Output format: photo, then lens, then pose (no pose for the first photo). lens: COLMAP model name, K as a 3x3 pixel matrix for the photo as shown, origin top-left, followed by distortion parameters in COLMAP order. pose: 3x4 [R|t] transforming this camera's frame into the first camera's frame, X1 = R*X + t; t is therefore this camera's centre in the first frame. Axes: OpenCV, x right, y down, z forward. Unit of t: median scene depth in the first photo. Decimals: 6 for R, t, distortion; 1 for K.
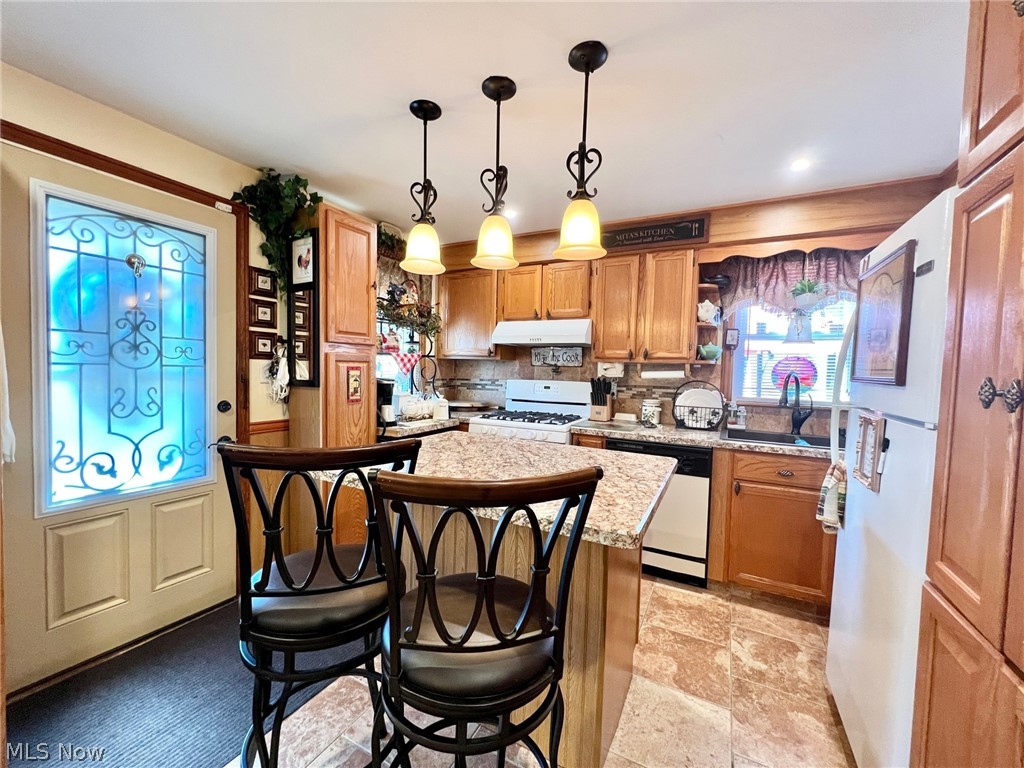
lens RADIAL K [[422.1, 0, 496.8], [0, 422.1, 382.9], [0, 0, 1]] dist [0.000702, 0.000079]
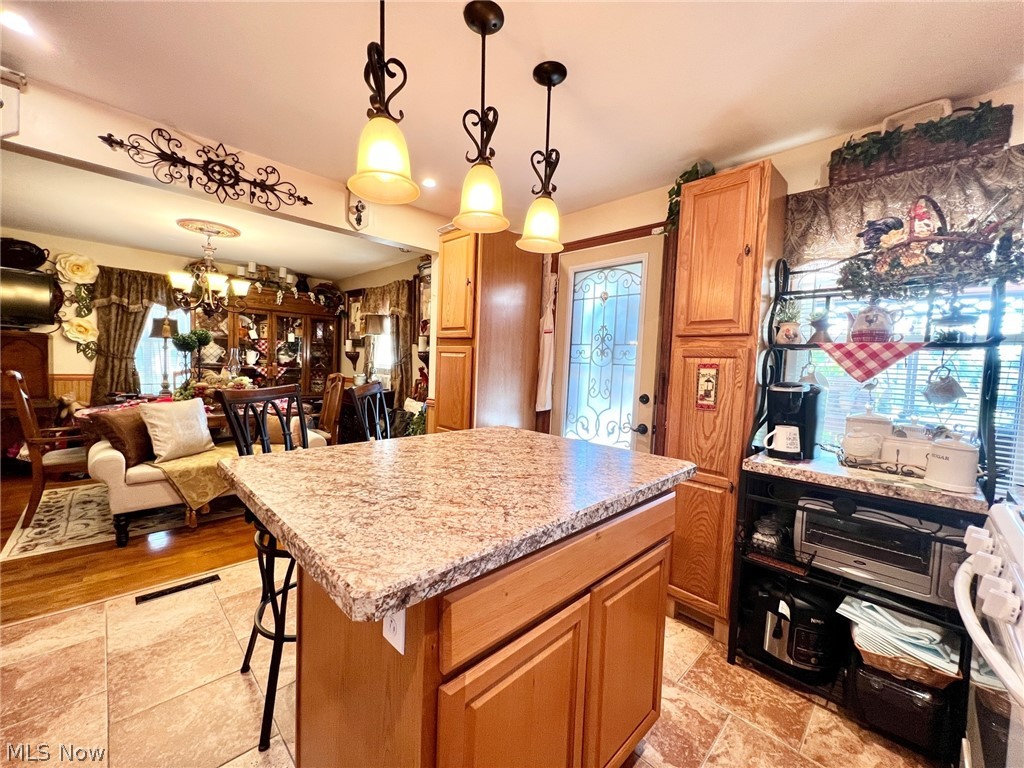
lens RADIAL K [[402.2, 0, 512.0], [0, 402.2, 384.0], [0, 0, 1]] dist [0.000980, 0.000138]
pose [[-0.282573, 0.010282, -0.959191, 0.494609], [-0.087517, 0.995496, 0.036453, 0.004185], [0.955245, 0.094246, -0.280401, 0.866647]]
